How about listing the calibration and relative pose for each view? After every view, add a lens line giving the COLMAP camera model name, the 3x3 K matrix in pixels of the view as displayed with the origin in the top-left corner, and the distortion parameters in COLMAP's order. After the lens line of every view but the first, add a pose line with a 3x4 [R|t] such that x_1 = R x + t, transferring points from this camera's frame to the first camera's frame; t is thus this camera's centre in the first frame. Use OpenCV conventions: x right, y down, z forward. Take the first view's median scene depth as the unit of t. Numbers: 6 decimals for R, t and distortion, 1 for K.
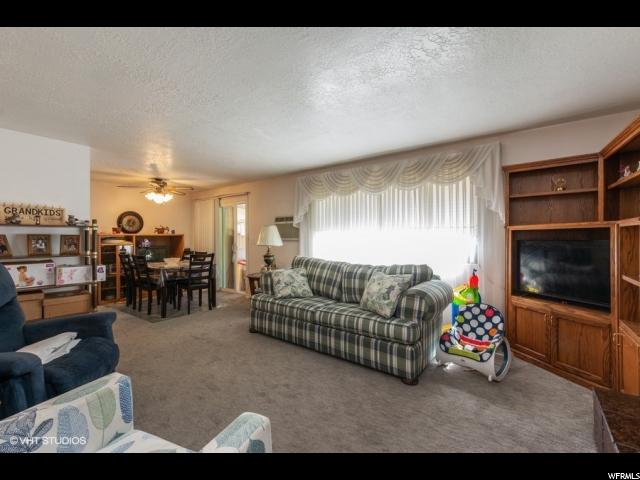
lens RADIAL K [[283.9, 0, 312.9], [0, 283.9, 237.9], [0, 0, 1]] dist [0.001295, -0.000854]
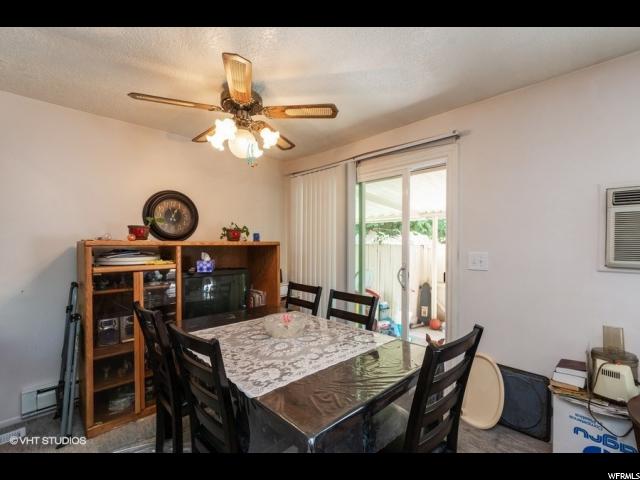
lens RADIAL K [[283.9, 0, 314.6], [0, 283.9, 248.5], [0, 0, 1]] dist [0.001295, -0.000854]
pose [[0.991143, 0.013043, -0.132155, -0.360281], [-0.011379, 0.999846, 0.013338, -0.010624], [0.132309, -0.011716, 0.991139, 0.587723]]
